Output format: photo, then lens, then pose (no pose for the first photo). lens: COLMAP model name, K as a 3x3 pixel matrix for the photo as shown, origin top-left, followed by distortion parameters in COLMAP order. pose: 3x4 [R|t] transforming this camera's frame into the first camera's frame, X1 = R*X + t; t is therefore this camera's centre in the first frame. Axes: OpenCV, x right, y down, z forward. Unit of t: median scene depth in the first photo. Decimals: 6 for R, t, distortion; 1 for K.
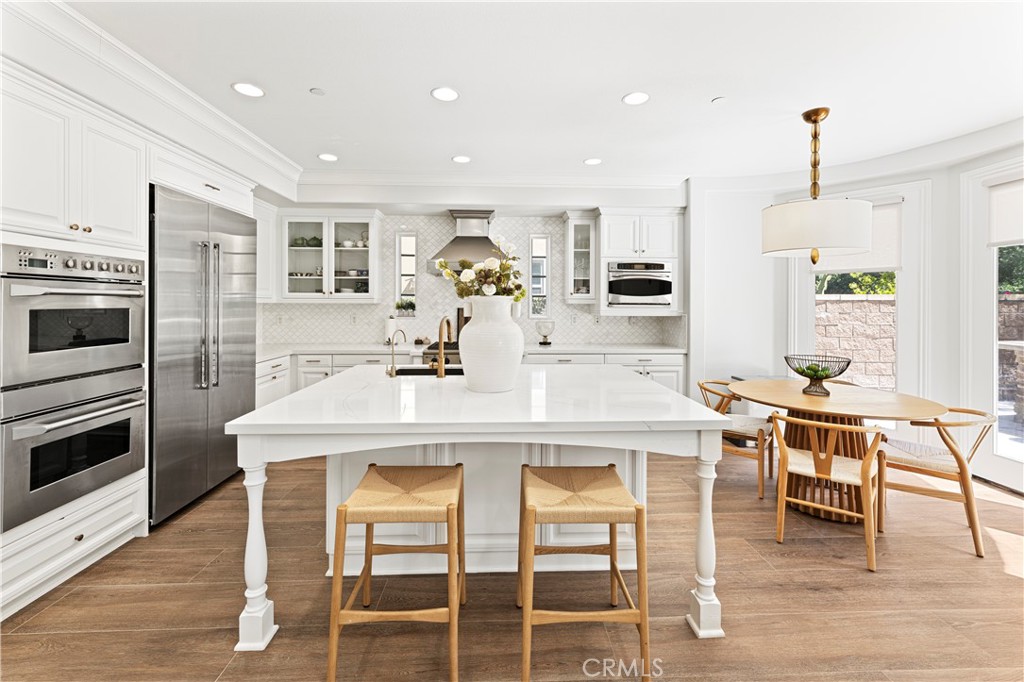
lens RADIAL K [[422.4, 0, 512.7], [0, 422.4, 303.3], [0, 0, 1]] dist [-0.007961, 0.000085]
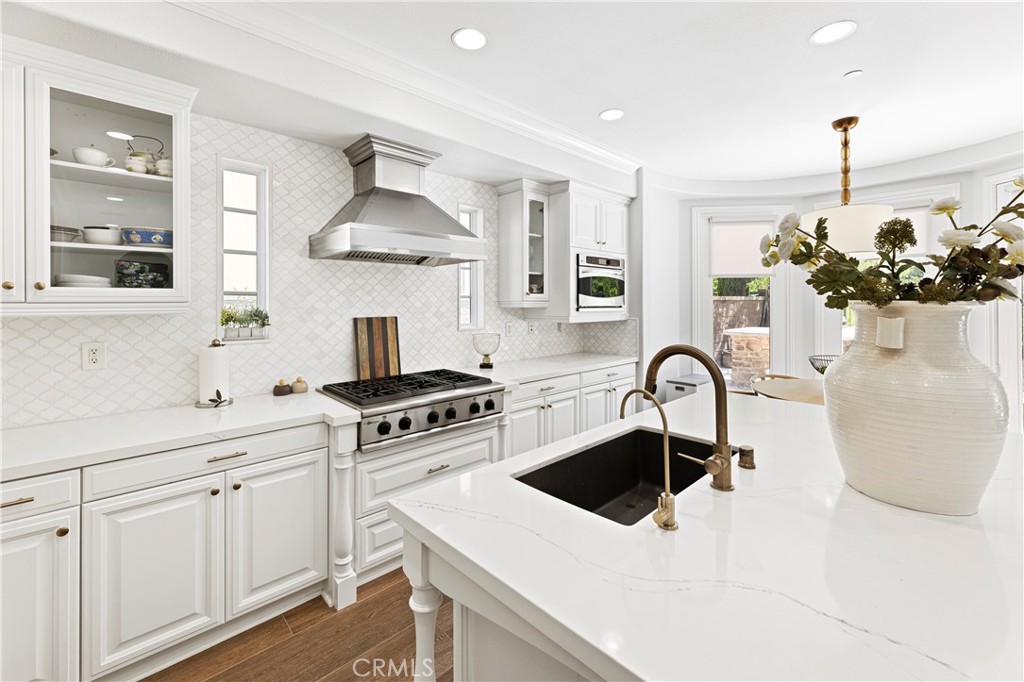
lens RADIAL K [[422.4, 0, 515.2], [0, 422.4, 301.8], [0, 0, 1]] dist [-0.007961, 0.000085]
pose [[0.751466, -0.005428, 0.659750, -0.358660], [0.007055, 0.999975, 0.000192, -0.009440], [-0.659735, 0.004510, 0.751485, 0.475900]]
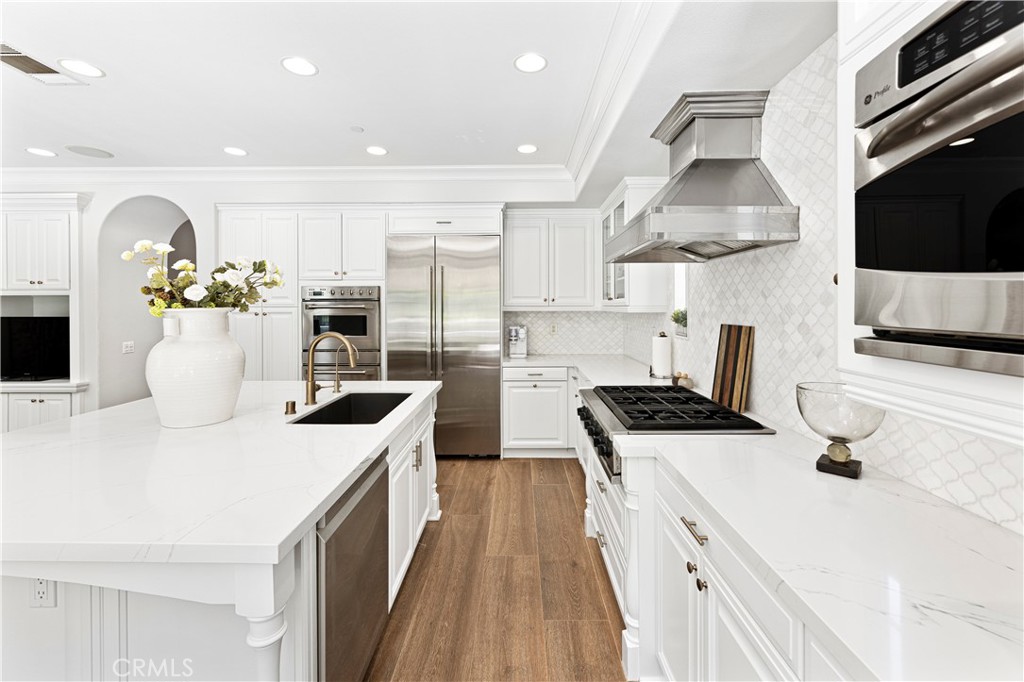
lens RADIAL K [[422.4, 0, 512.8], [0, 422.4, 307.1], [0, 0, 1]] dist [-0.007961, 0.000085]
pose [[-0.048865, -0.000298, -0.998805, 0.377140], [0.004168, 0.999991, -0.000502, -0.009444], [0.998797, -0.004187, -0.048863, 0.843328]]
